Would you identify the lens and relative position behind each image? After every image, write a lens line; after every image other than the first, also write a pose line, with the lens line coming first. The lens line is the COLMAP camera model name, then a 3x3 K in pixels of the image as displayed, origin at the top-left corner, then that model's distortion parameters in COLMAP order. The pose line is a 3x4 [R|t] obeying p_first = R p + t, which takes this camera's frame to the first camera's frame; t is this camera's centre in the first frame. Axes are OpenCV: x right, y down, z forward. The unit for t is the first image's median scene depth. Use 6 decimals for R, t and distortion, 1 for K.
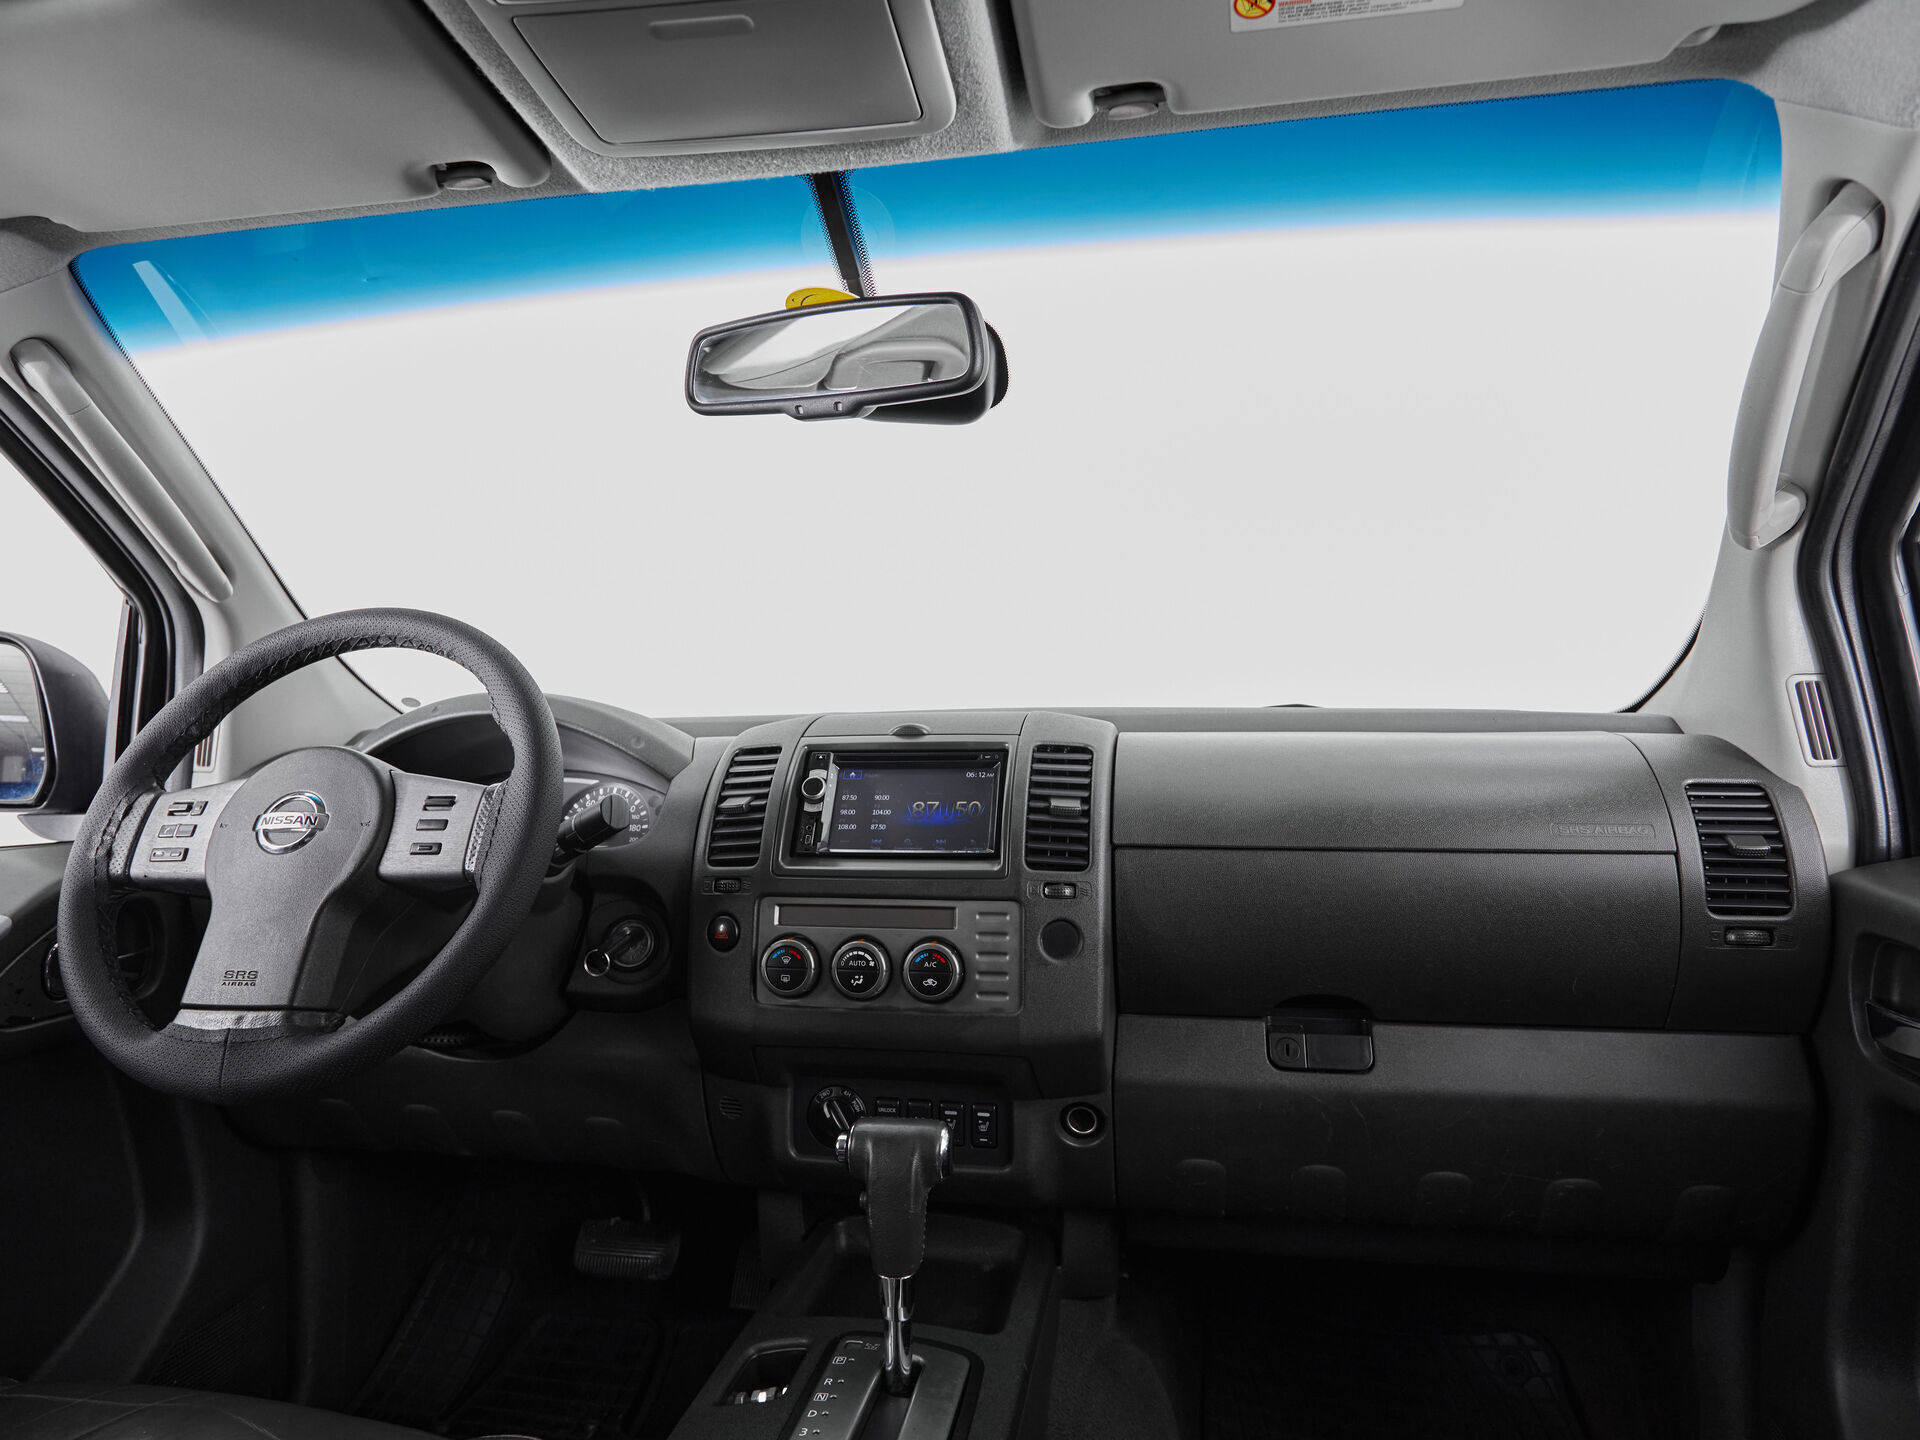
lens RADIAL K [[1136.5, 0, 960.0], [0, 1136.5, 722.9], [0, 0, 1]] dist [0.024845, -0.015282]
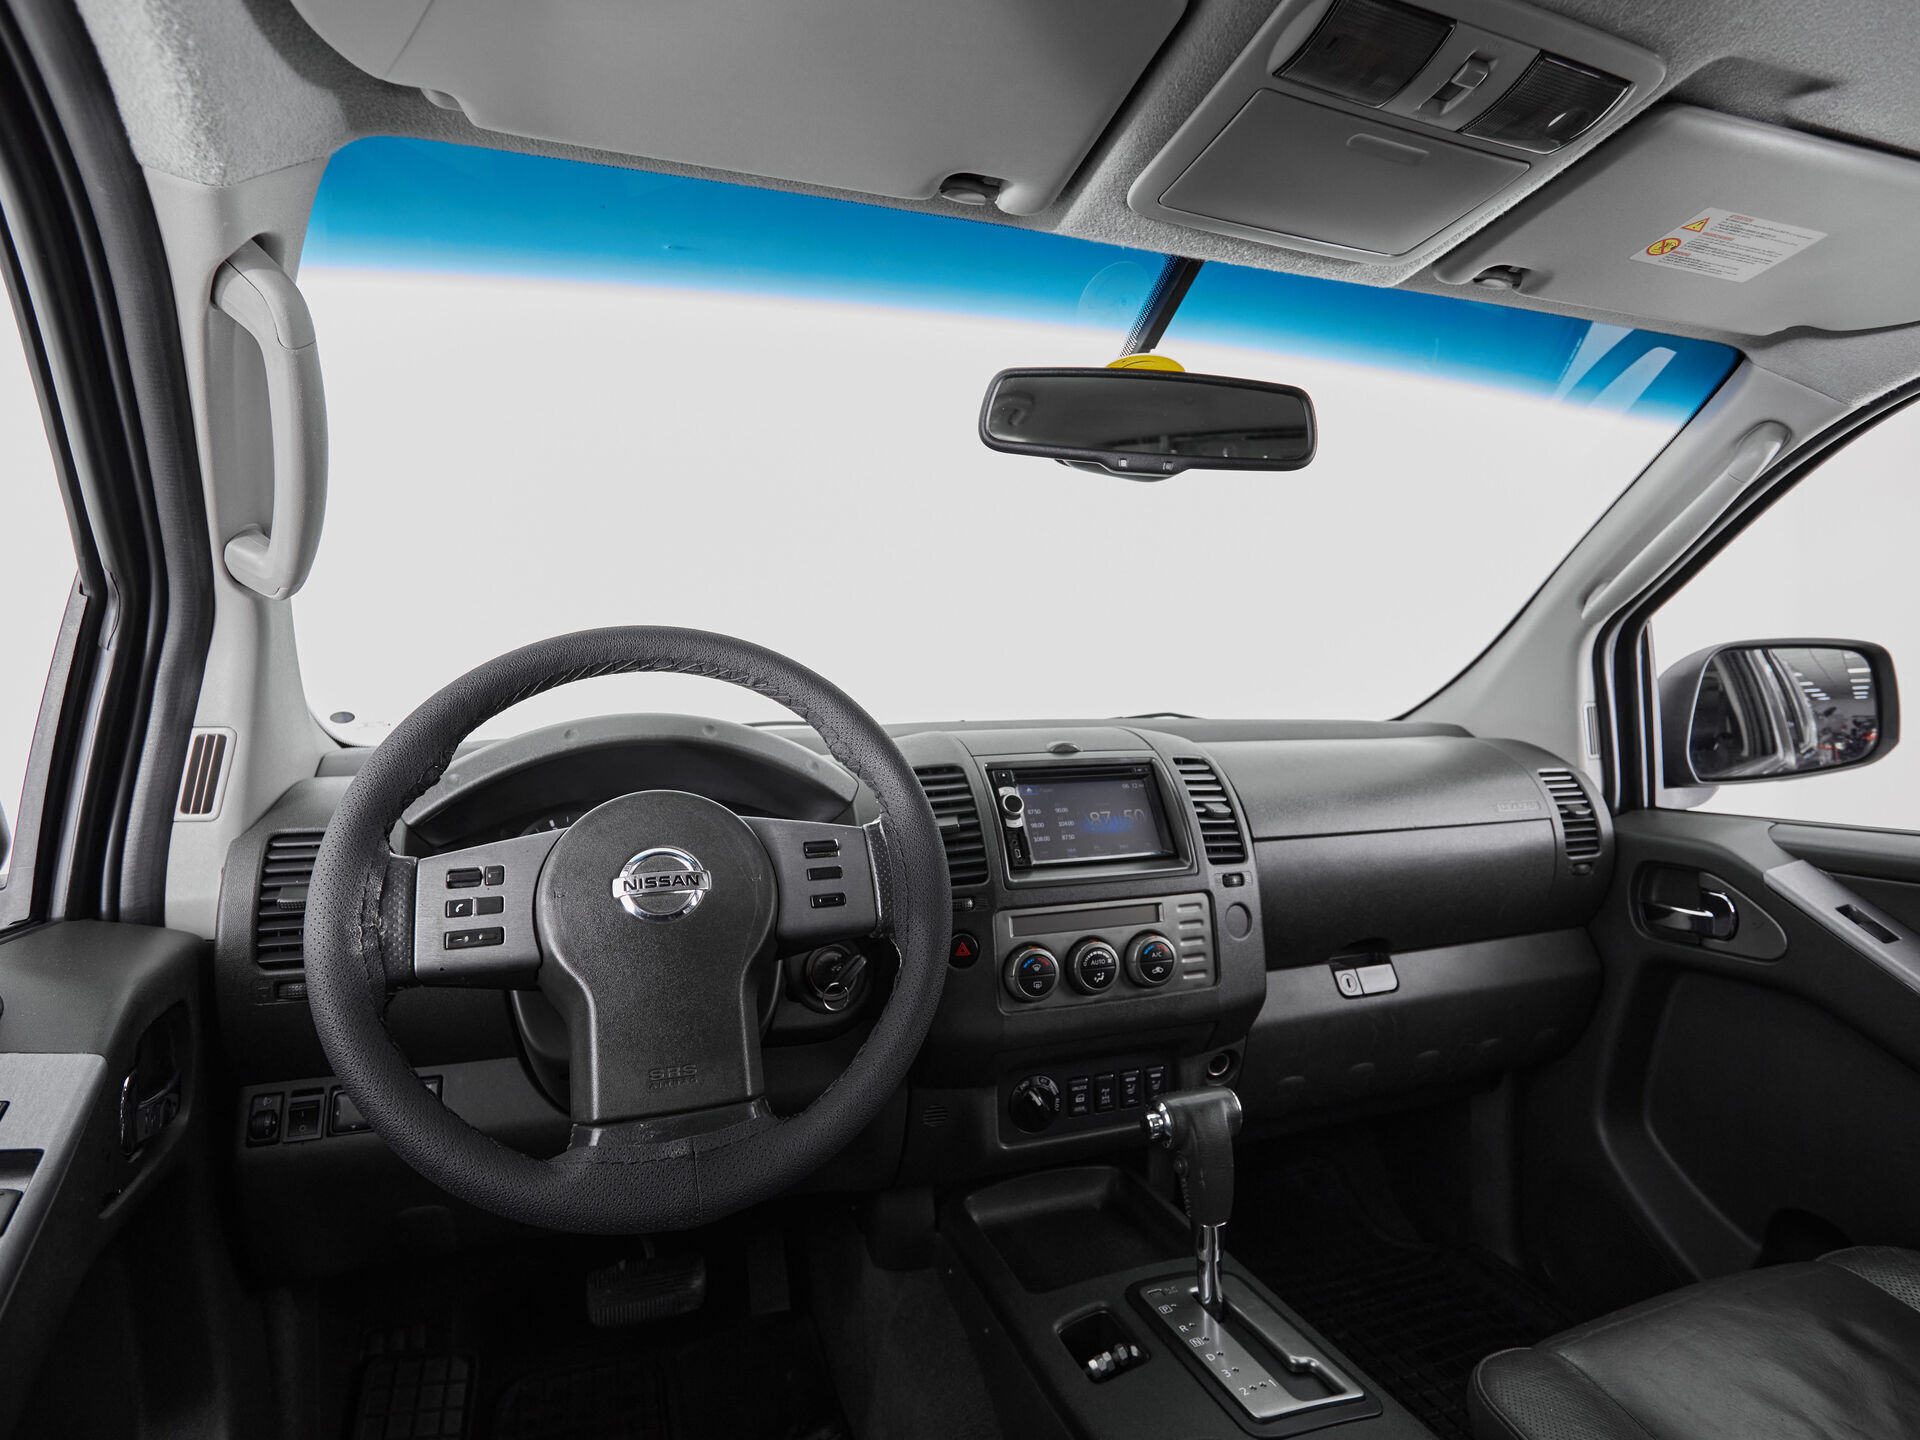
lens RADIAL K [[999.5, 0, 949.6], [0, 999.5, 724.0], [0, 0, 1]] dist [-0.008494, 0.000135]
pose [[0.863695, -0.013155, 0.503844, -0.698044], [0.002984, 0.999775, 0.020988, -0.041677], [-0.504007, -0.016624, 0.863540, 0.232691]]
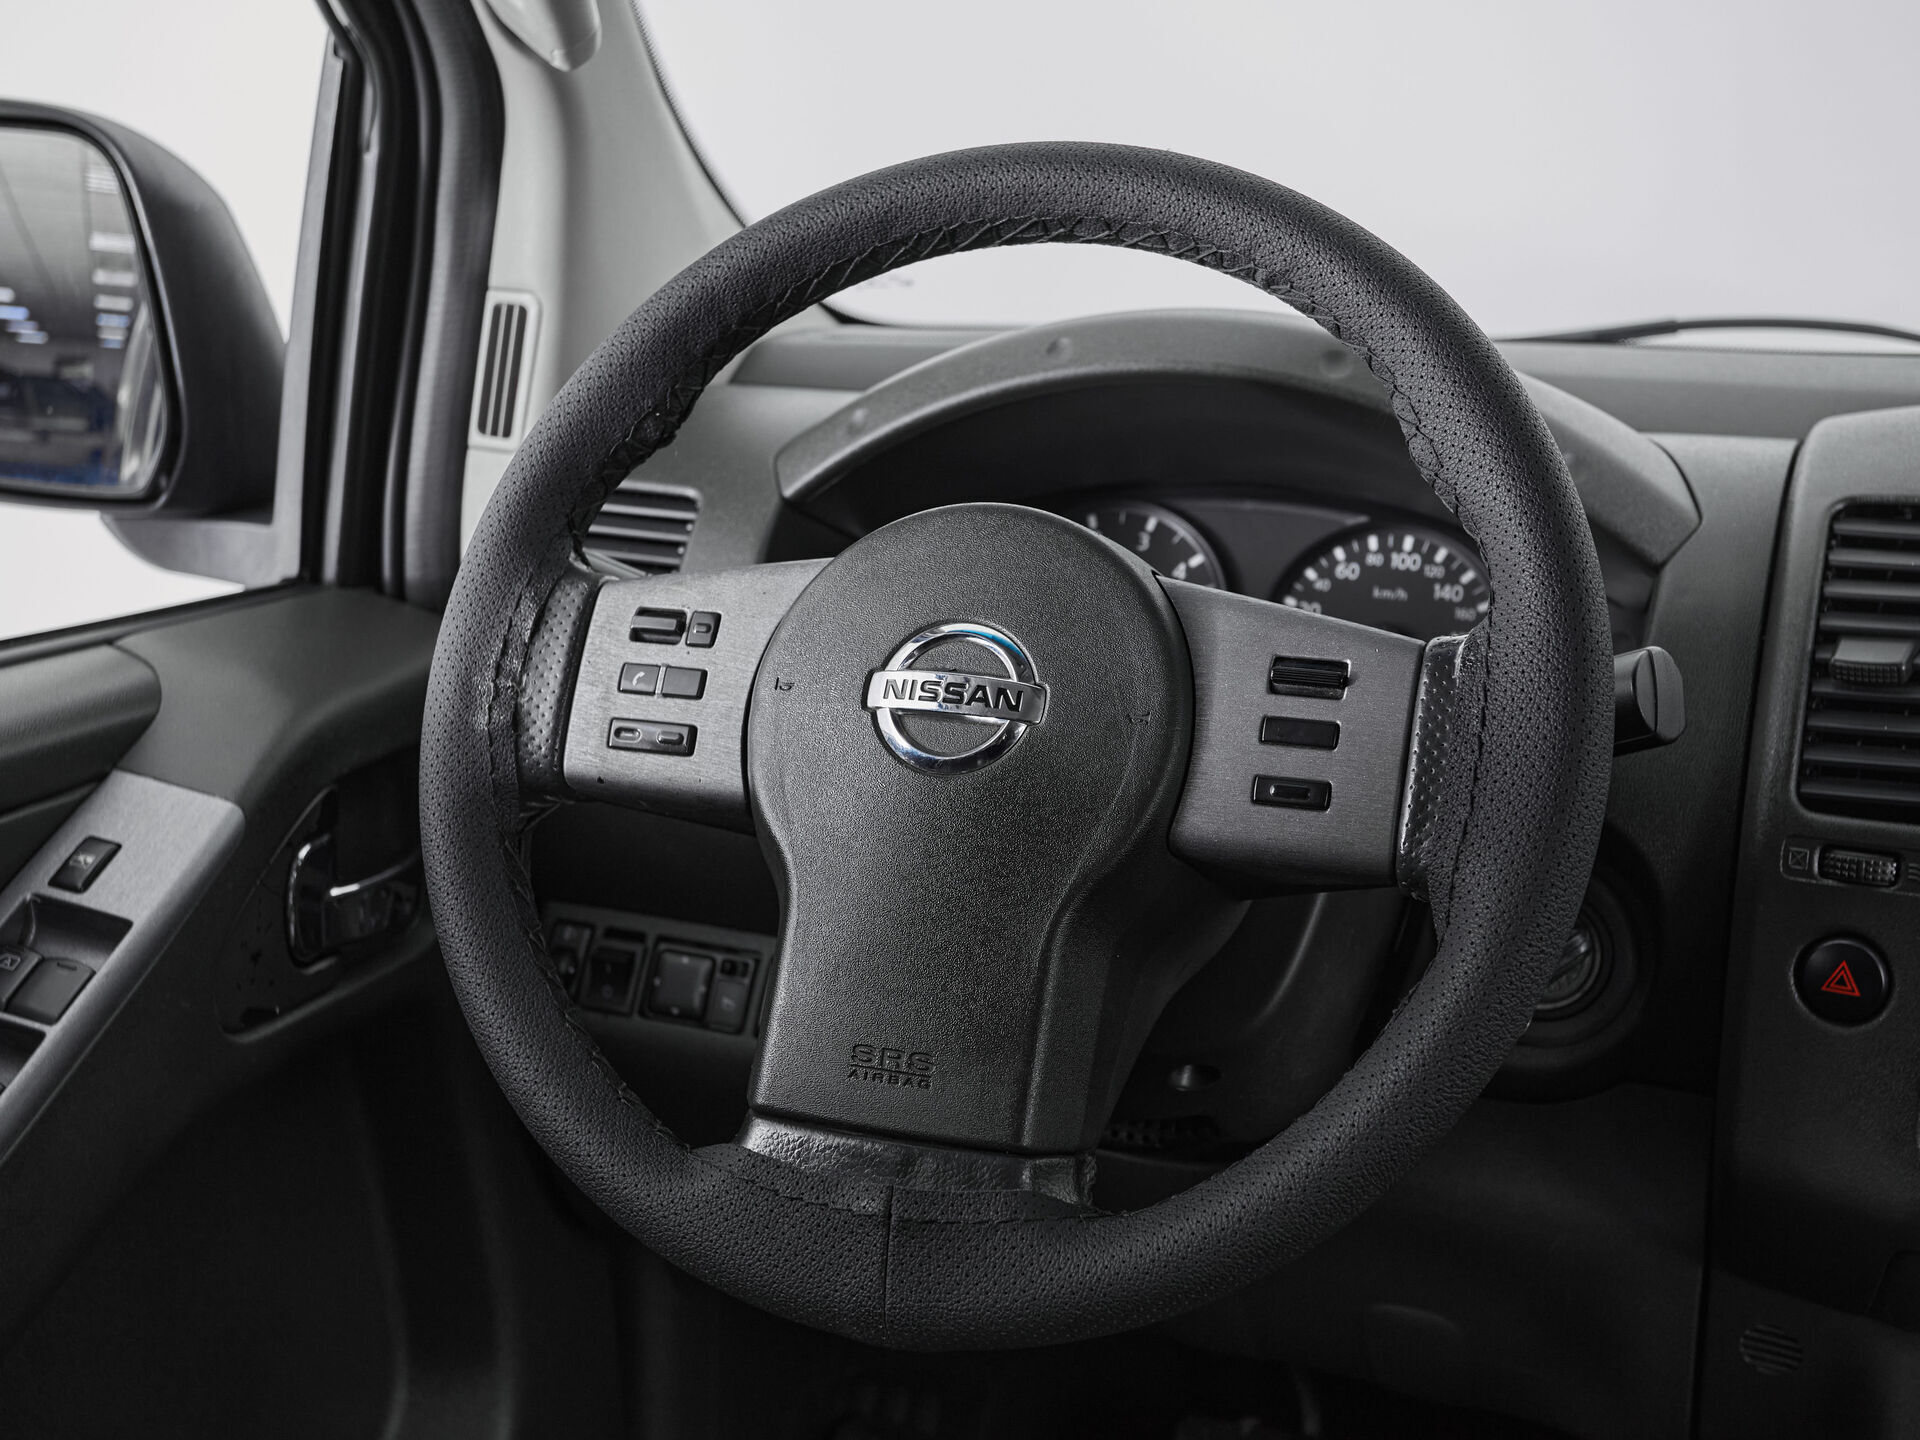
lens RADIAL K [[2475.9, 0, 965.7], [0, 2475.9, 707.2], [0, 0, 1]] dist [0.019204, 0.000000]
pose [[0.981869, 0.074371, -0.174362, -0.381697], [-0.033468, 0.973386, 0.226715, -0.104461], [0.186582, -0.216769, 0.958227, 0.117479]]
